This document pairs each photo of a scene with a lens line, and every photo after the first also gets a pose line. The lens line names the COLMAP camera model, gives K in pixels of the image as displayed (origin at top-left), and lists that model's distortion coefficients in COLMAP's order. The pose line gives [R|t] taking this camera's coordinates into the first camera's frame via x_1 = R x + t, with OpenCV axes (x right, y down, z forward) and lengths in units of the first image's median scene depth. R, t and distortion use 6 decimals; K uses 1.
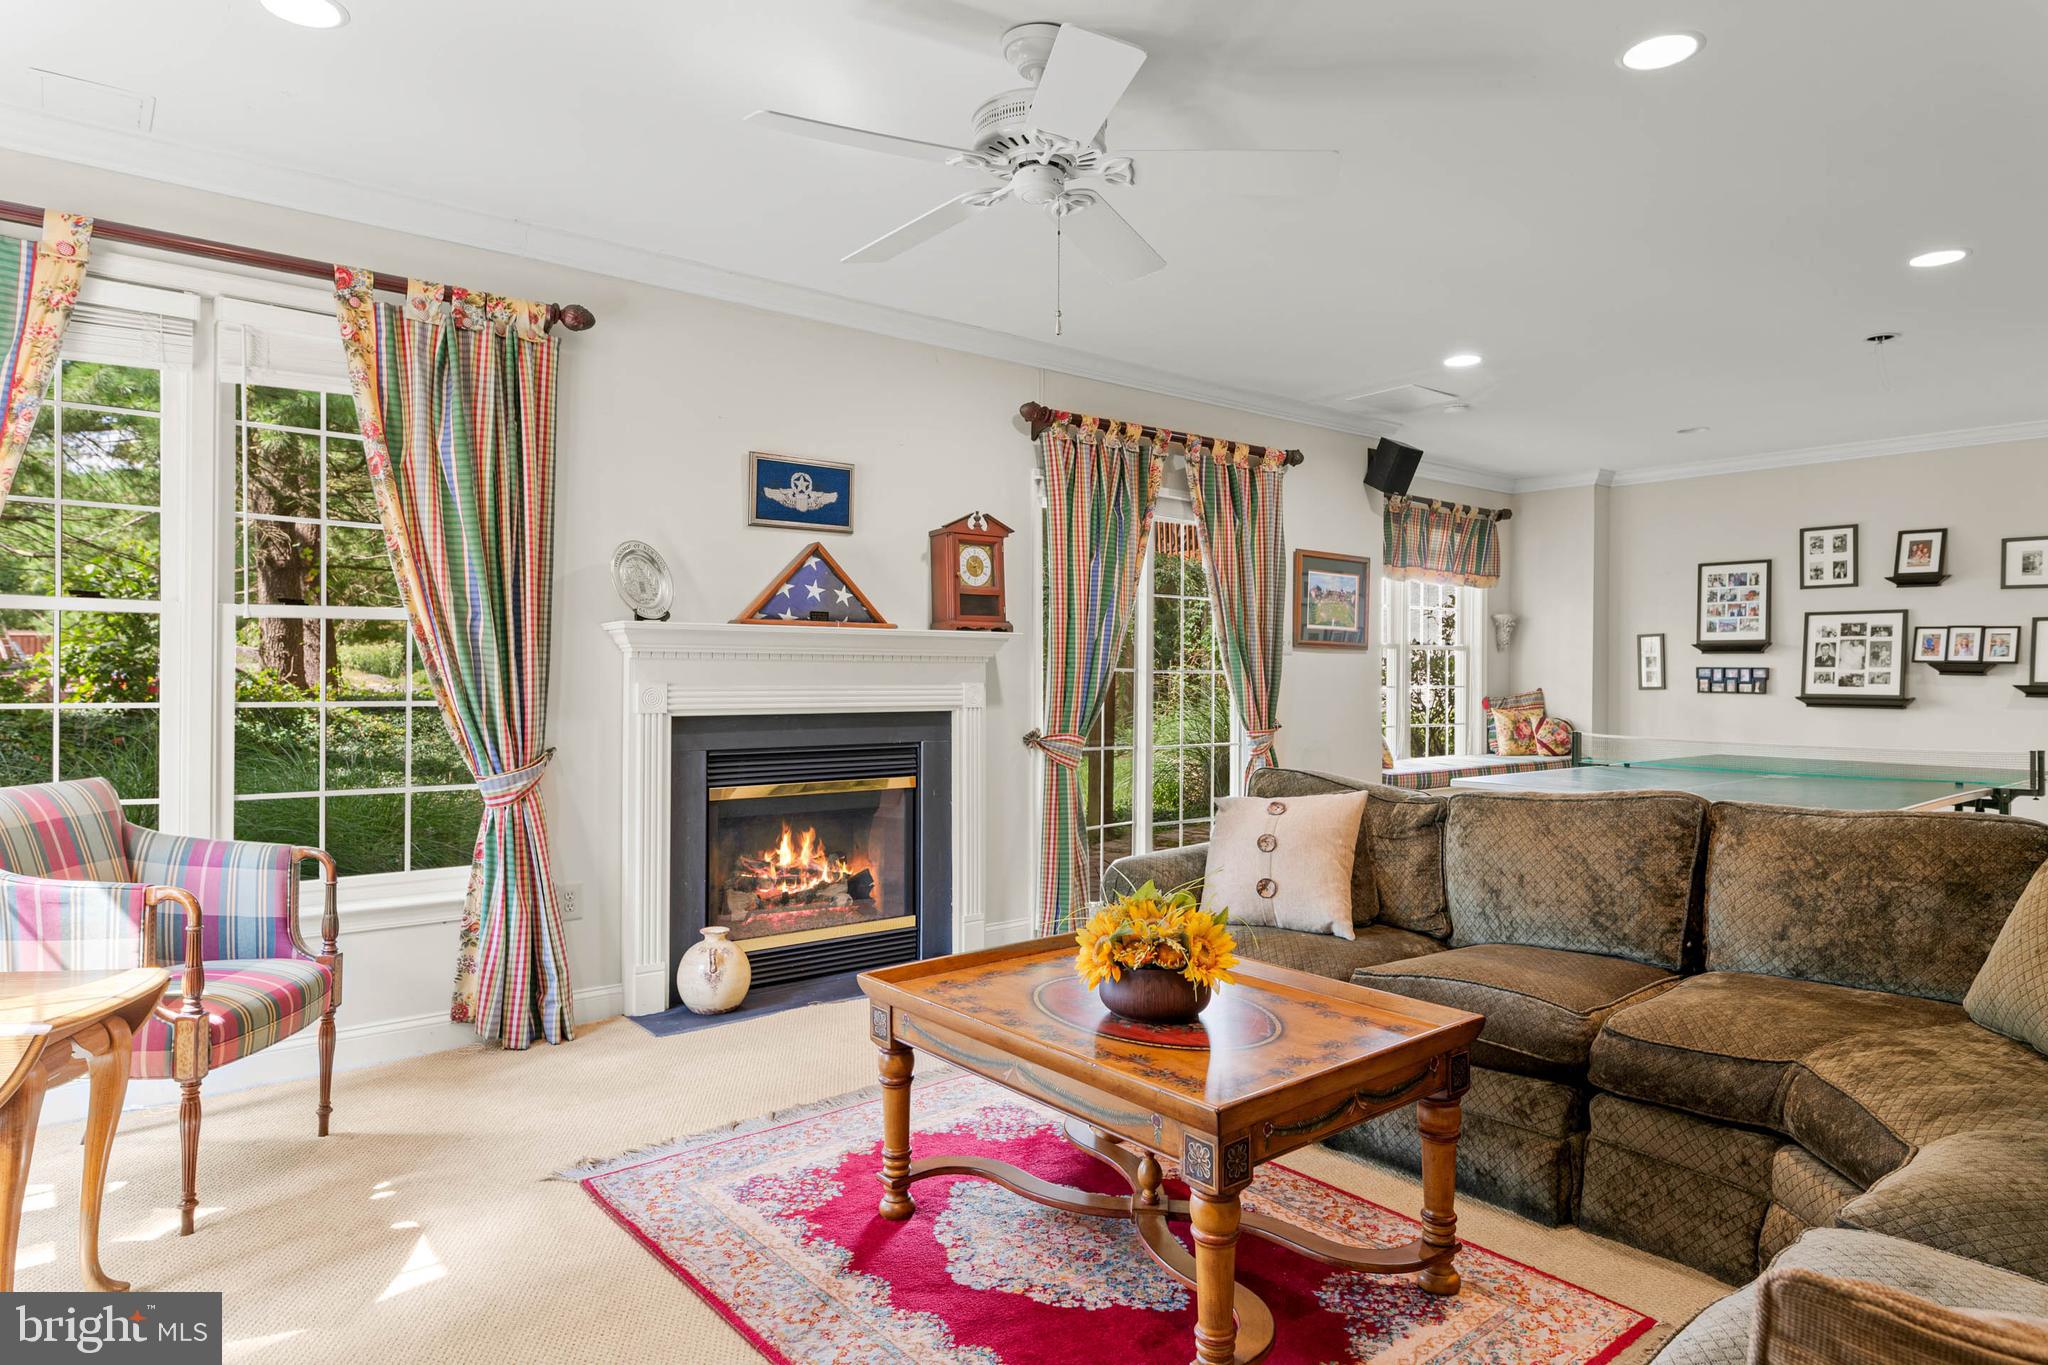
lens RADIAL K [[1180.8, 0, 1022.3], [0, 1180.8, 680.3], [0, 0, 1]] dist [0.000073, -0.000759]
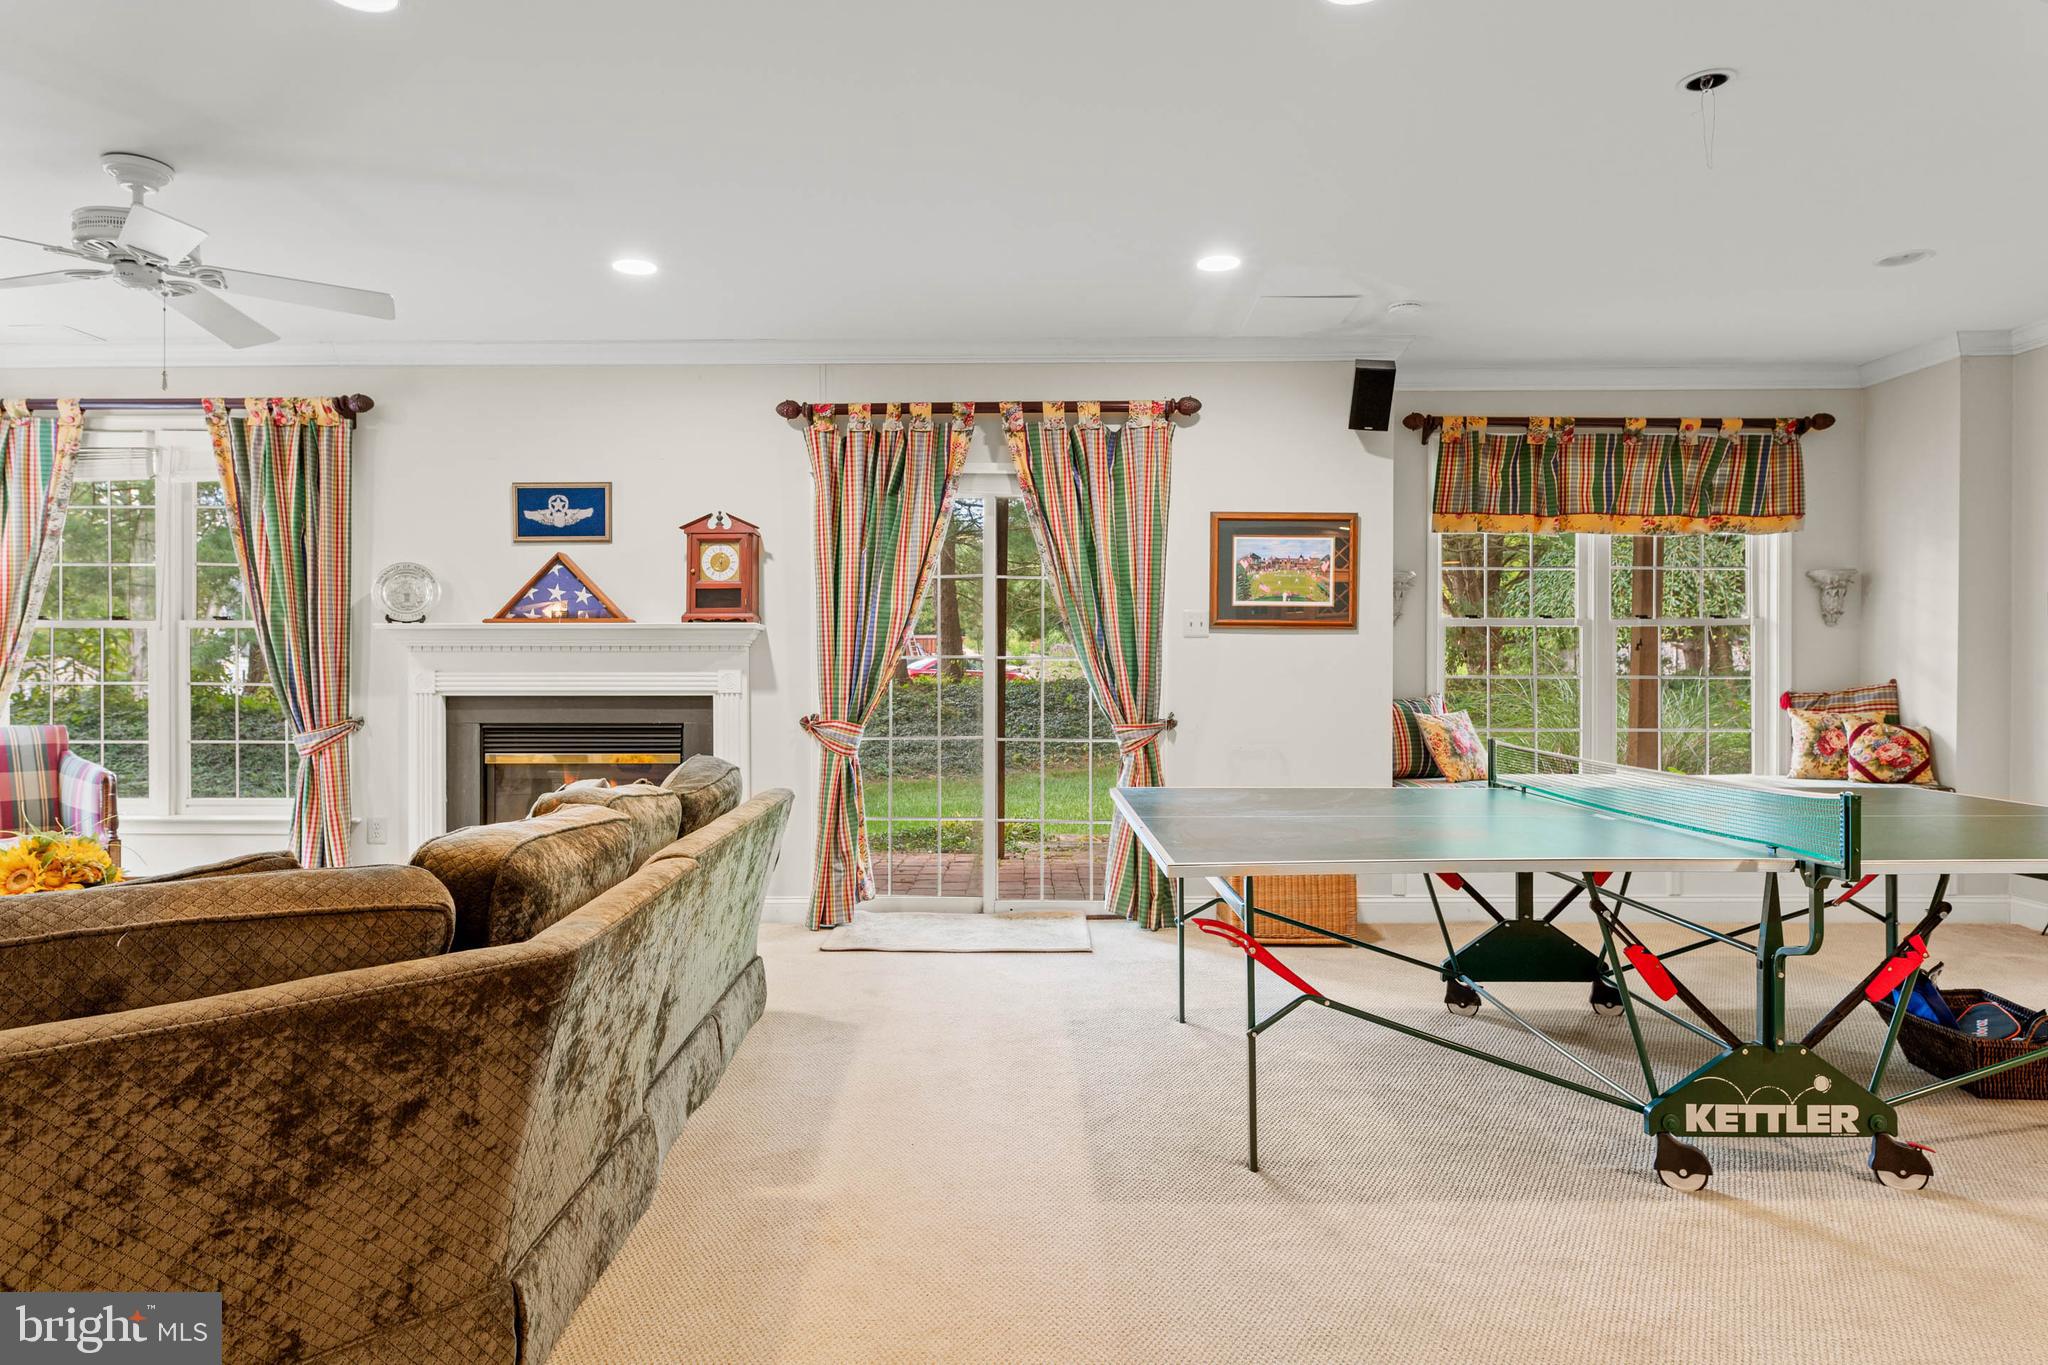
lens RADIAL K [[1180.8, 0, 1020.0], [0, 1180.8, 682.2], [0, 0, 1]] dist [0.000073, -0.000759]
pose [[0.775321, 0.004693, -0.631550, 0.888913], [0.000620, 0.999966, 0.008191, 0.004842], [0.631567, -0.006742, 0.775292, 0.346562]]
